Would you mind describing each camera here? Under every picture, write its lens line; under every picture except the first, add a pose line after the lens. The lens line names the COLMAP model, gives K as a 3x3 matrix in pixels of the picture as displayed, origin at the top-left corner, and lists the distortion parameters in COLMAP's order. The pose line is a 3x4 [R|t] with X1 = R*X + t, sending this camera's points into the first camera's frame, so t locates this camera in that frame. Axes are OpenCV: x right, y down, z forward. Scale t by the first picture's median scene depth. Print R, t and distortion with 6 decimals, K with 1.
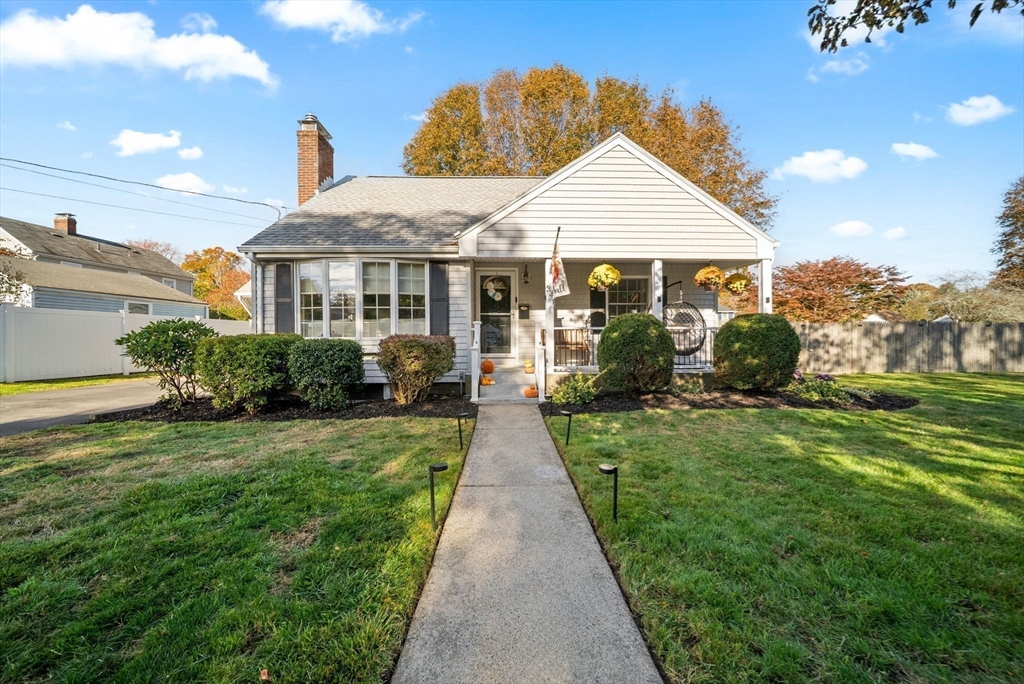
lens RADIAL K [[362.8, 0, 512.2], [0, 362.8, 338.5], [0, 0, 1]] dist [-0.001740, -0.000420]
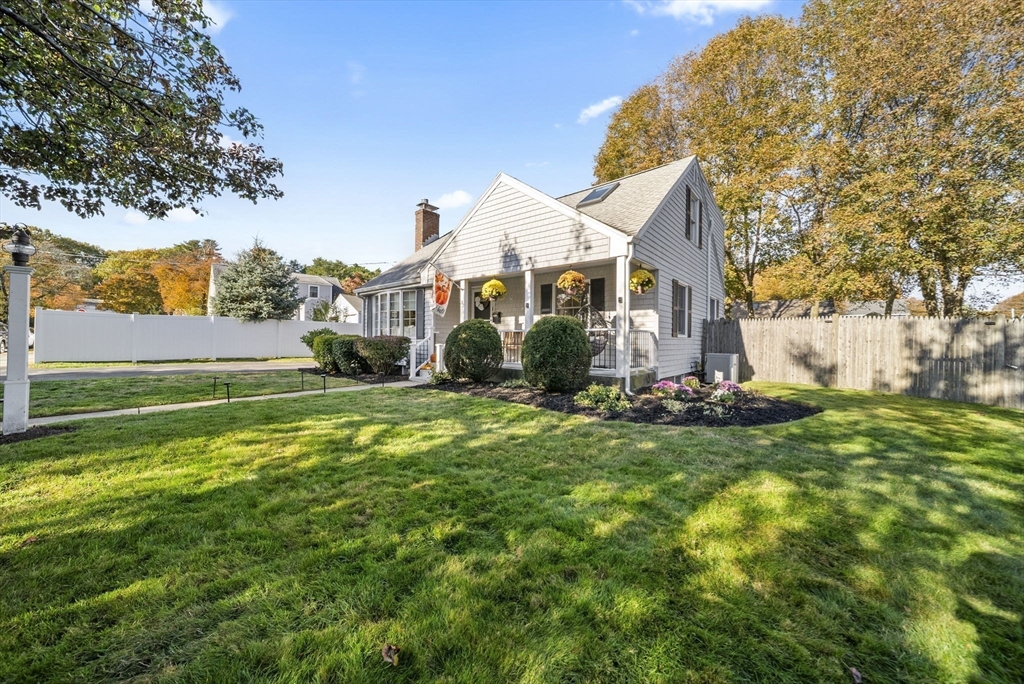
lens RADIAL K [[362.8, 0, 512.2], [0, 362.8, 338.5], [0, 0, 1]] dist [-0.001740, -0.000420]
pose [[0.742069, 0.008387, -0.670271, 1.011038], [-0.018859, 0.999787, -0.008369, 0.005261], [0.670058, 0.018851, 0.742069, 0.109228]]
